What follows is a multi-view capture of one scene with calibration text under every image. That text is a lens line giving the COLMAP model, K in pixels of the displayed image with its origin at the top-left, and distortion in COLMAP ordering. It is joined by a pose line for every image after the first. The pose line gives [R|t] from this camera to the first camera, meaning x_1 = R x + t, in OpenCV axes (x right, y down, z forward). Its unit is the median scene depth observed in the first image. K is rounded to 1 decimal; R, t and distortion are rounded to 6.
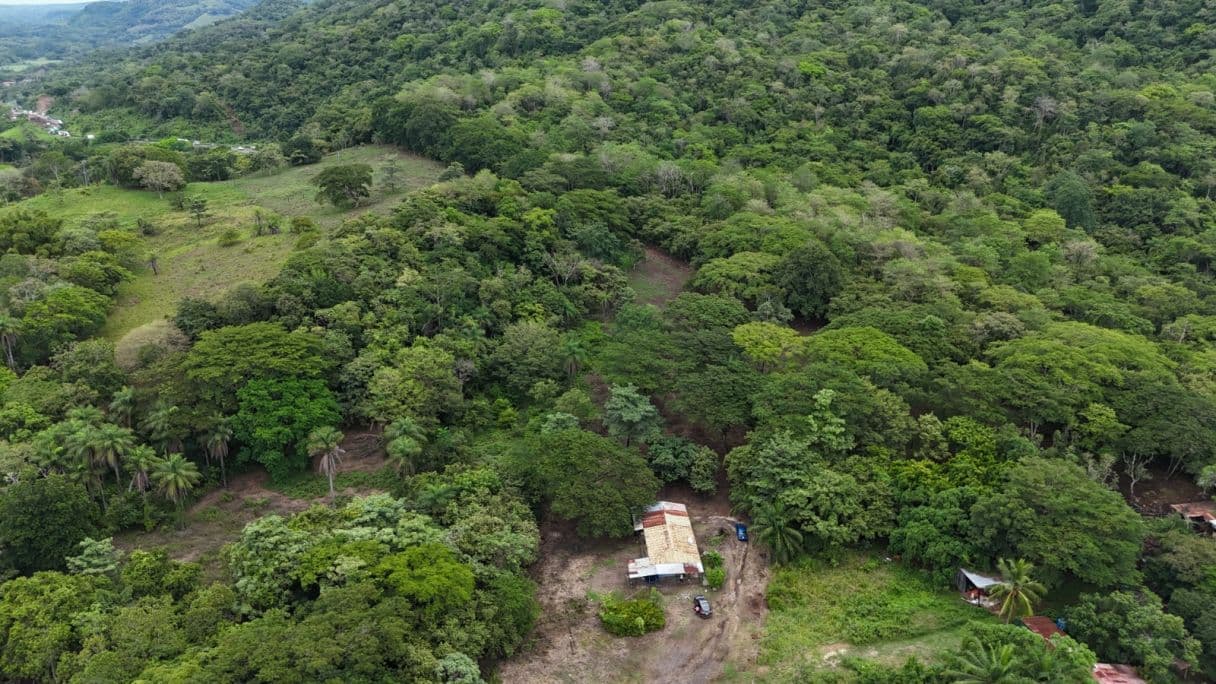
lens RADIAL K [[898.3, 0, 612.1], [0, 898.3, 343.2], [0, 0, 1]] dist [0.051822, -0.048904]
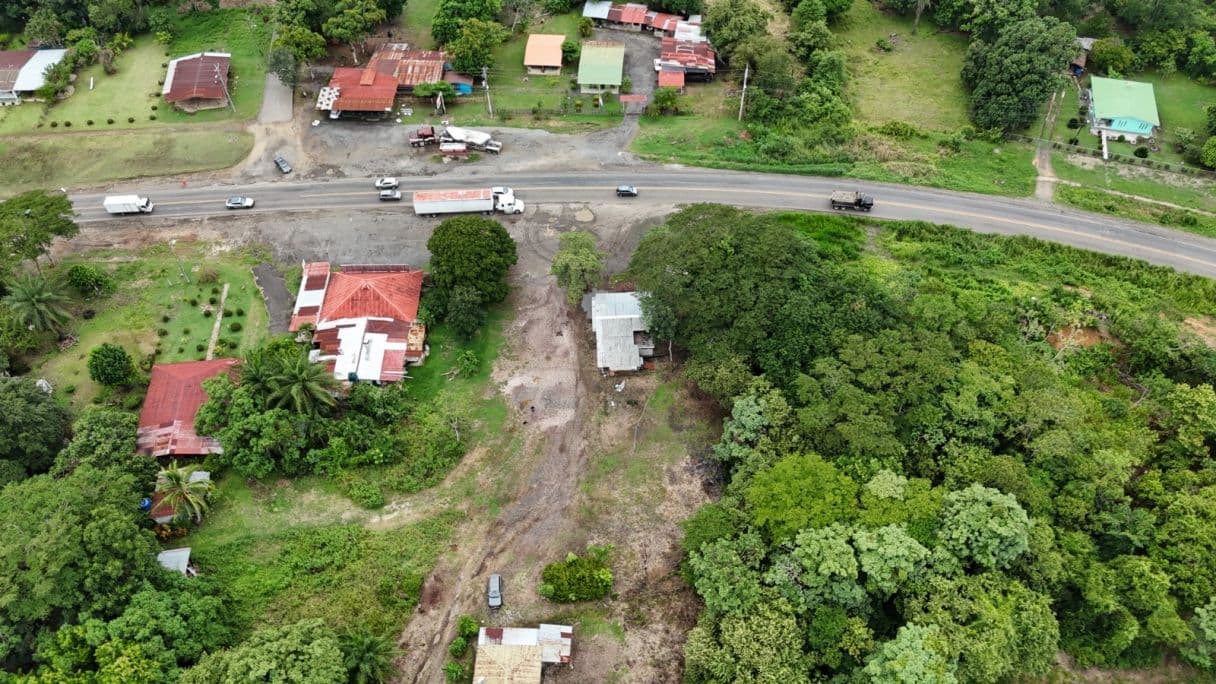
lens RADIAL K [[898.3, 0, 614.6], [0, 898.3, 345.0], [0, 0, 1]] dist [0.051822, -0.048904]
pose [[-0.995347, -0.071120, 0.065004, -0.053999], [0.039613, 0.312944, 0.948945, -0.595106], [-0.087832, 0.947105, -0.308671, 0.999620]]
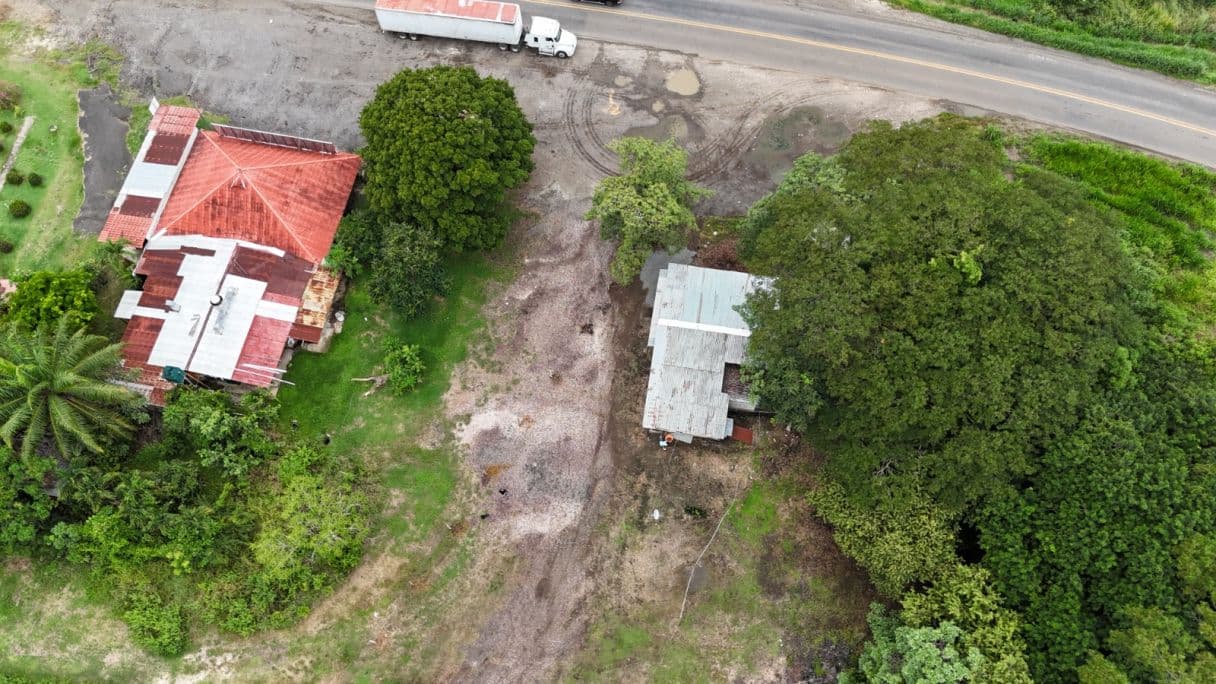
lens RADIAL K [[898.3, 0, 608.8], [0, 898.3, 343.6], [0, 0, 1]] dist [0.051822, -0.048904]
pose [[-0.955512, -0.267668, 0.123894, -0.004581], [0.108642, 0.071118, 0.991534, -0.155522], [-0.274213, 0.960883, -0.038874, 0.695611]]
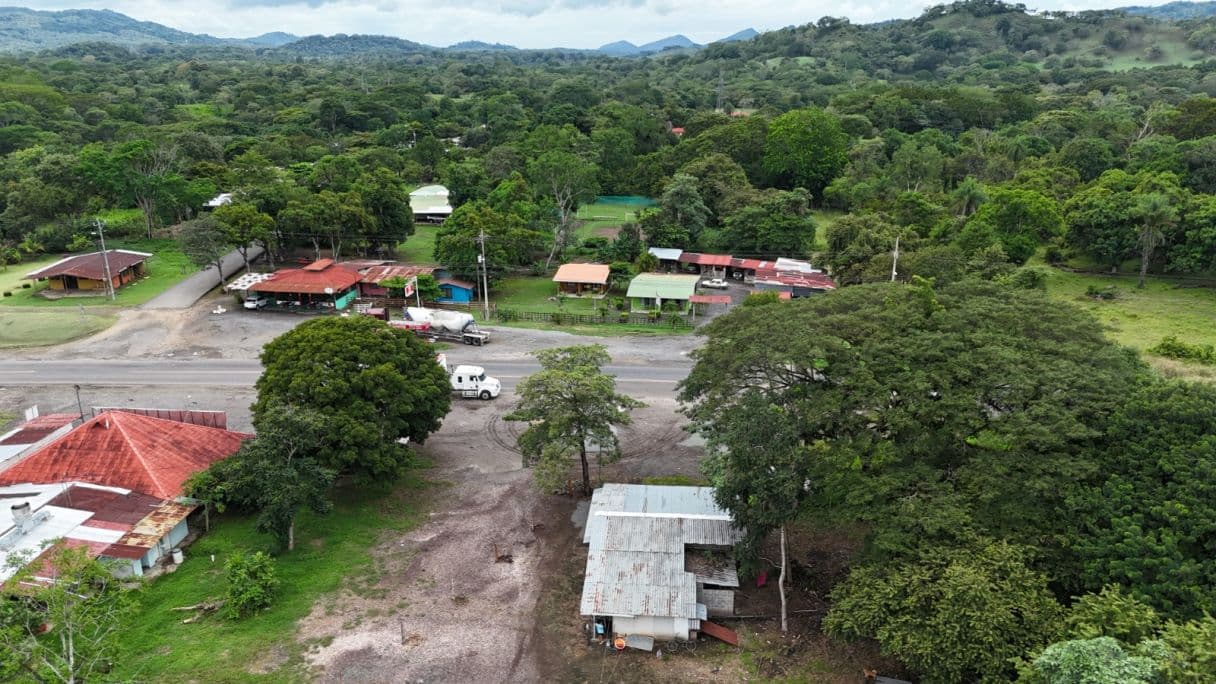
lens RADIAL K [[898.3, 0, 607.8], [0, 898.3, 337.2], [0, 0, 1]] dist [0.051822, -0.048904]
pose [[-0.975983, -0.062058, 0.208821, -0.052229], [0.078767, 0.793188, 0.603861, 0.052632], [-0.203109, 0.605806, -0.769250, 0.926789]]
